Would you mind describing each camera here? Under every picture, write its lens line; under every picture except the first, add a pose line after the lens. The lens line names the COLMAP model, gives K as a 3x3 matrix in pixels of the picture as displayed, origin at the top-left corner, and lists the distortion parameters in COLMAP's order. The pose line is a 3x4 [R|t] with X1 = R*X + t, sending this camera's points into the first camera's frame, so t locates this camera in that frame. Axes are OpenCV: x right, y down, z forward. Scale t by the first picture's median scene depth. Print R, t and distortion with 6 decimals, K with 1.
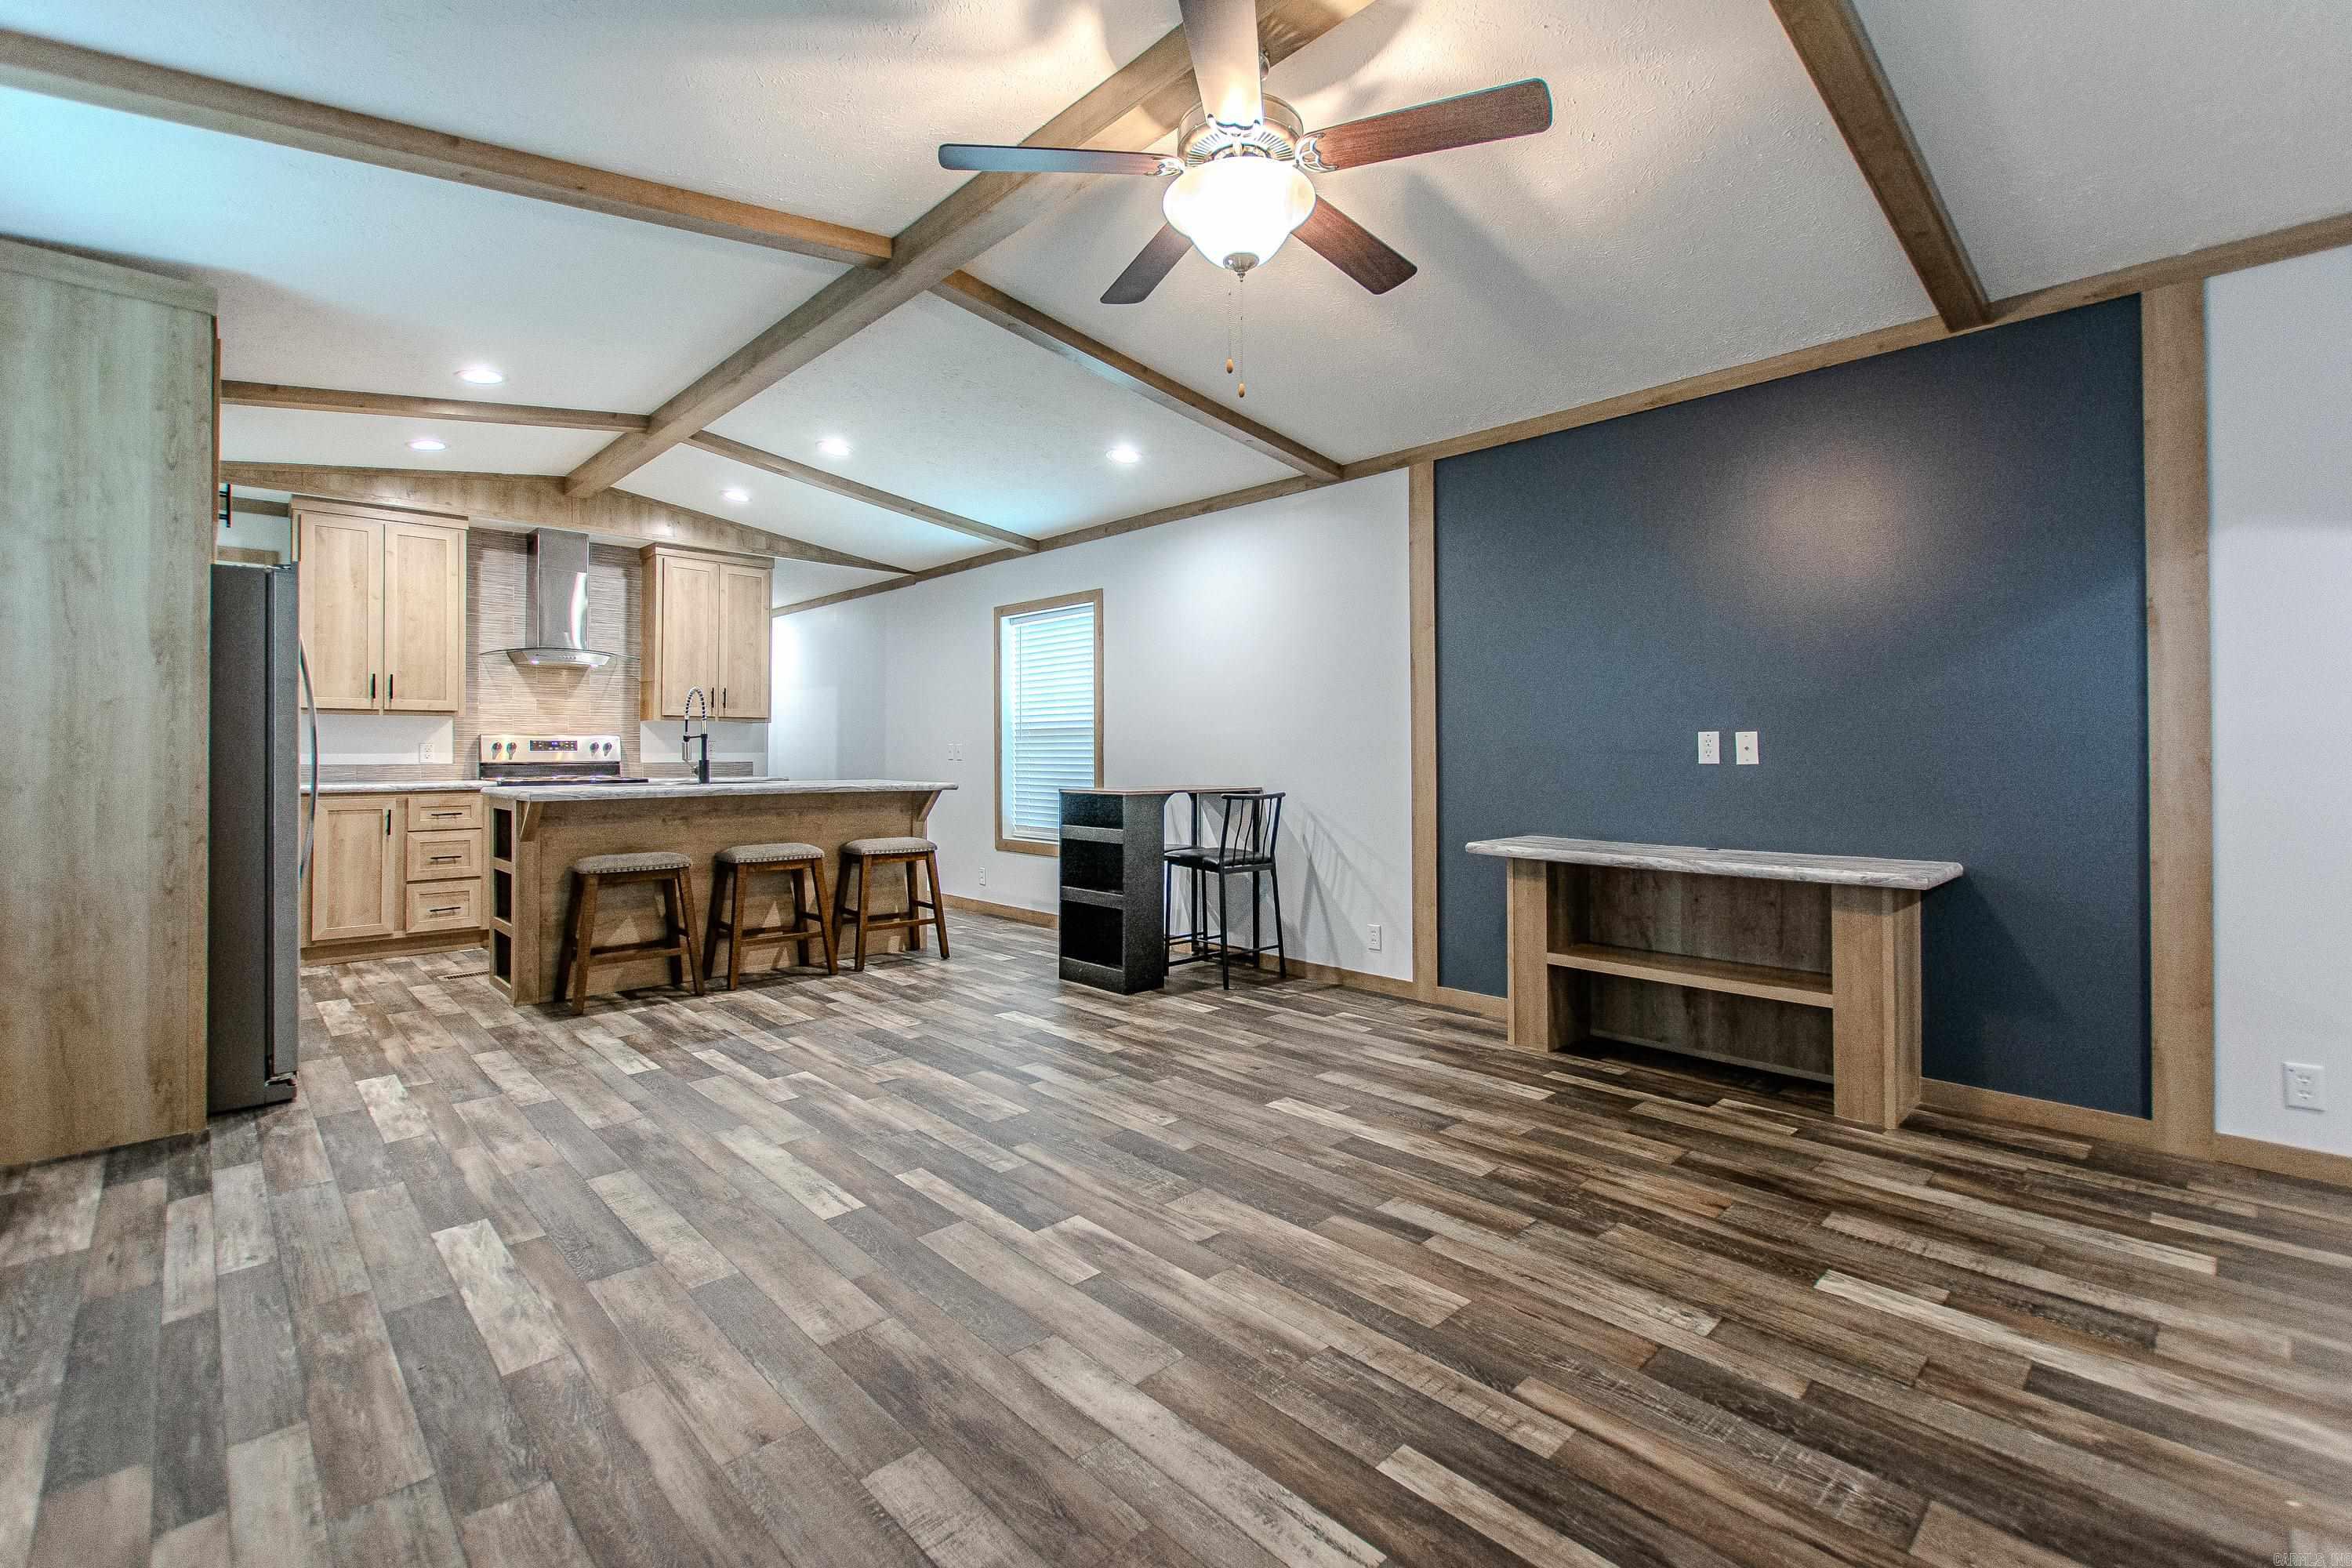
lens RADIAL K [[1033.6, 0, 1173.2], [0, 1033.6, 759.1], [0, 0, 1]] dist [0.011209, -0.004449]
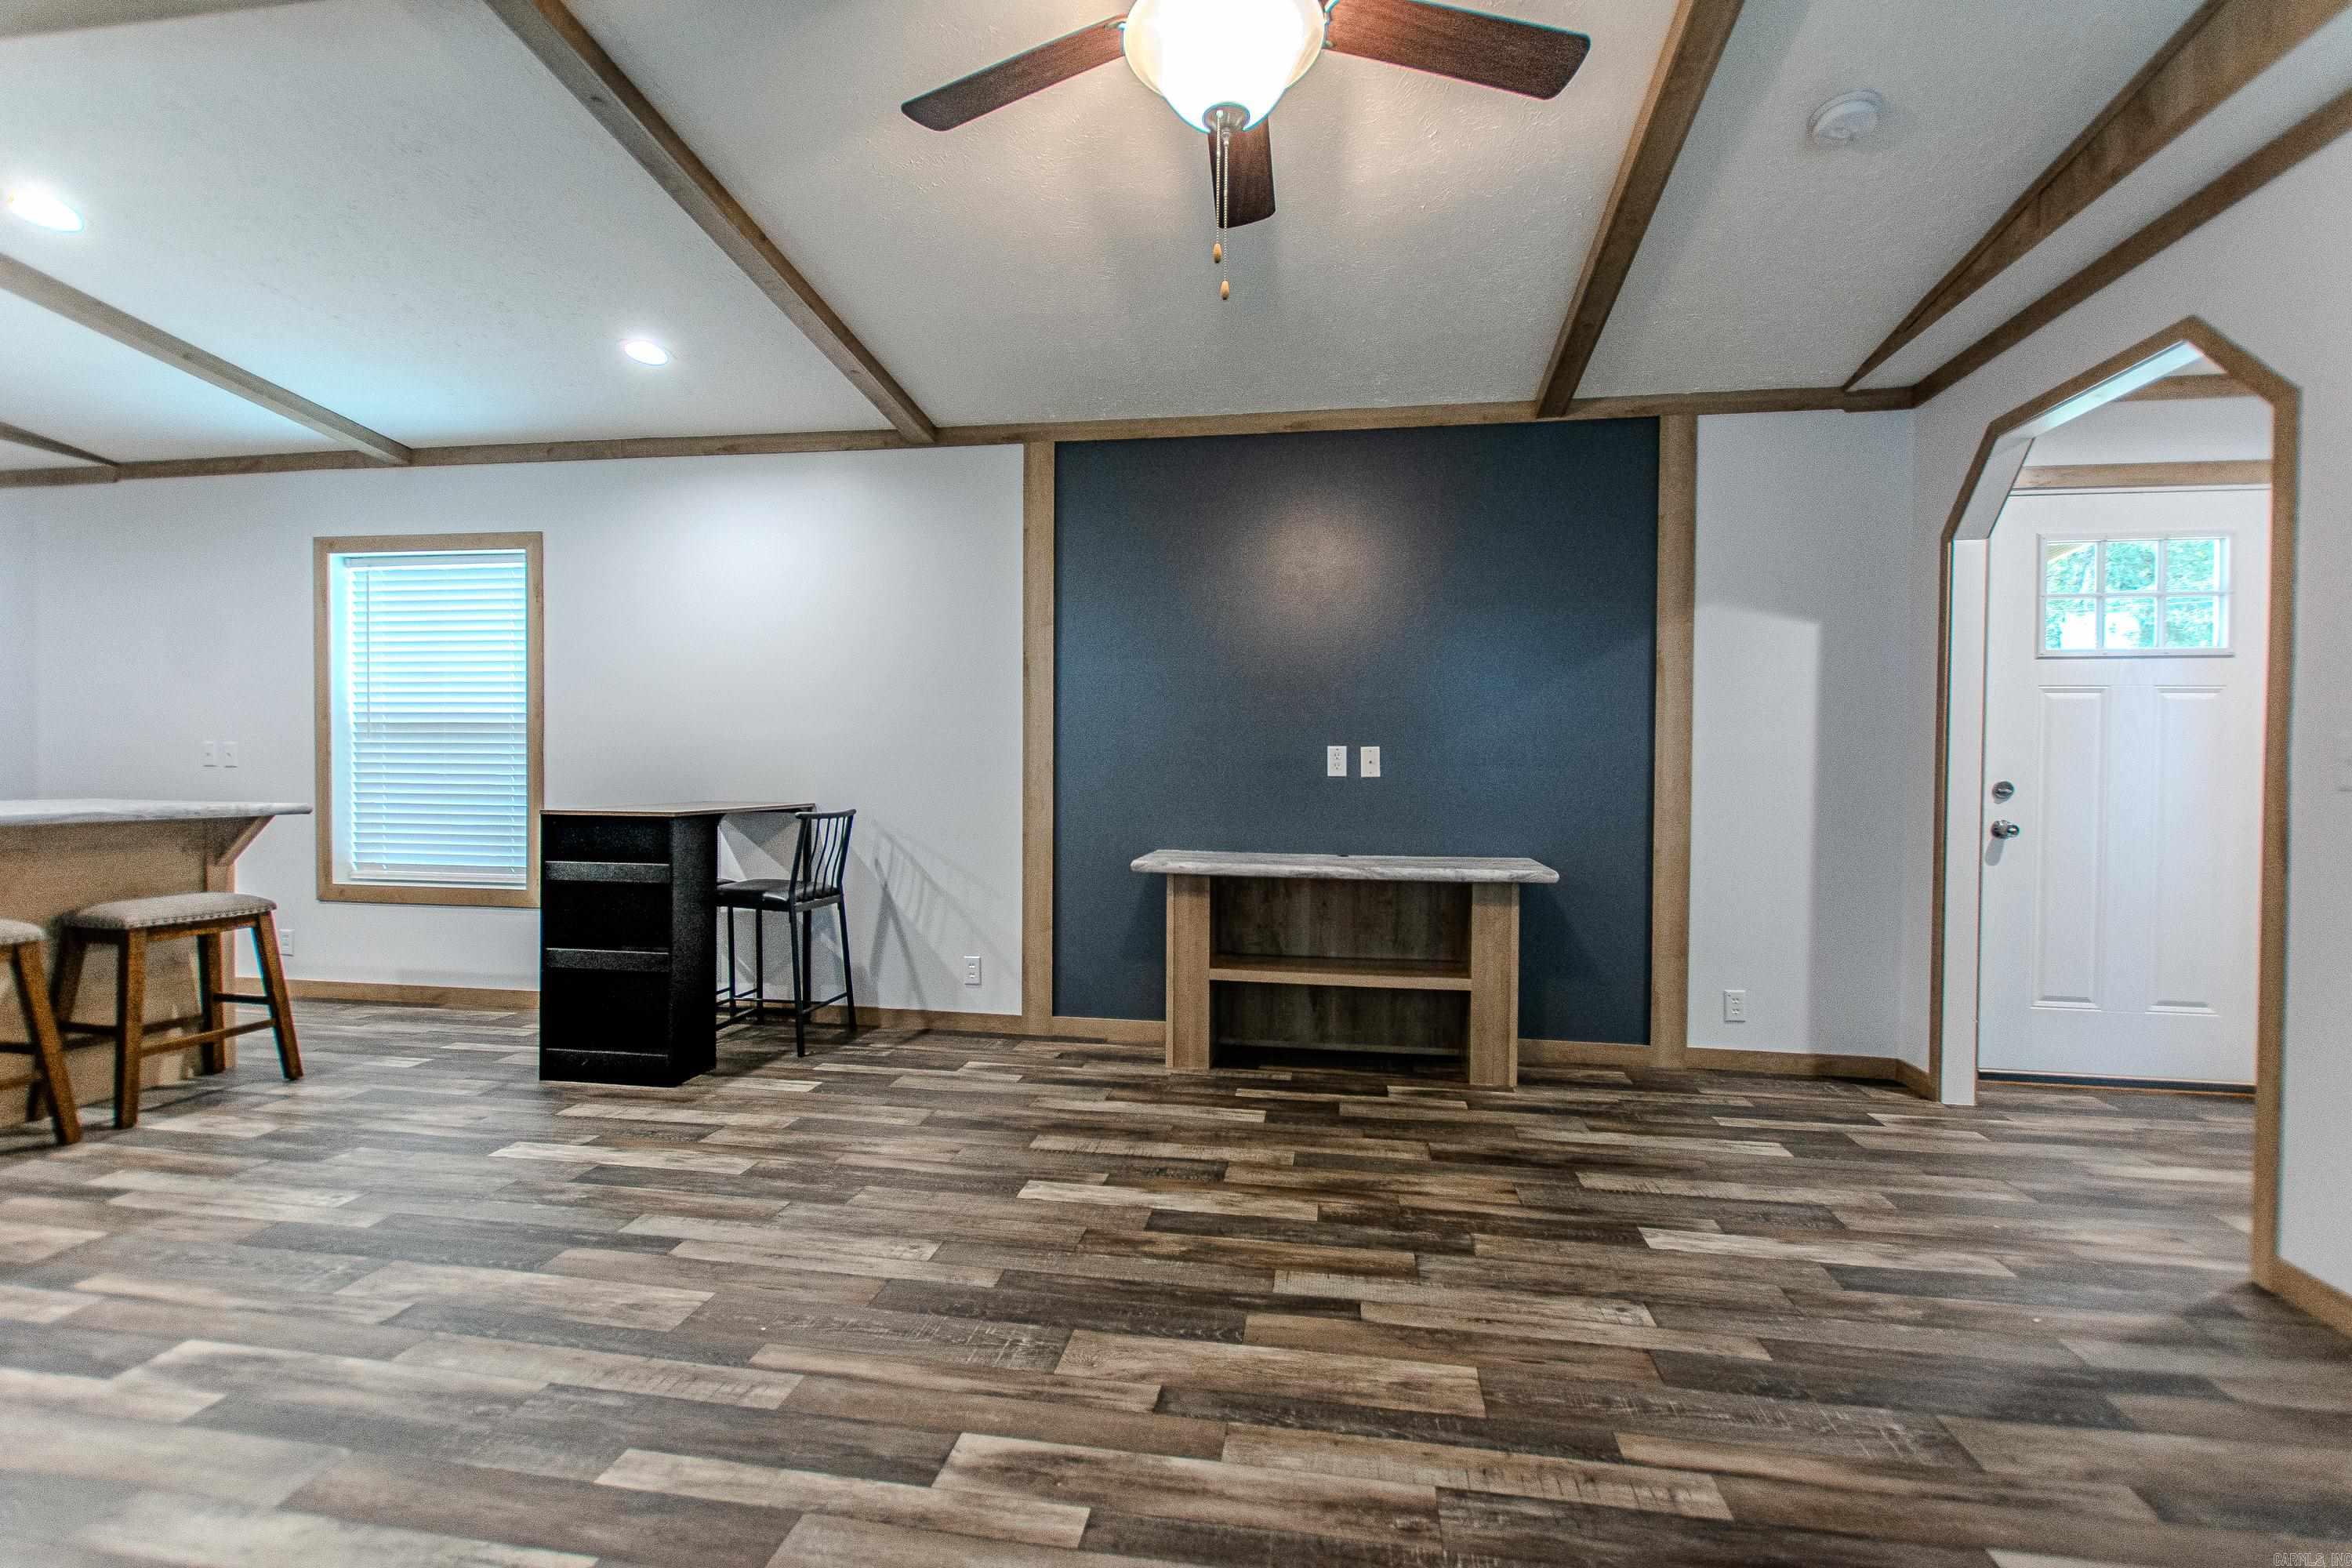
lens RADIAL K [[1033.6, 0, 1185.3], [0, 1033.6, 790.5], [0, 0, 1]] dist [0.011209, -0.004449]
pose [[0.793859, -0.007919, 0.608051, -0.316299], [-0.005619, 0.999777, 0.020356, -0.001951], [-0.608076, -0.019576, 0.793637, 0.298987]]
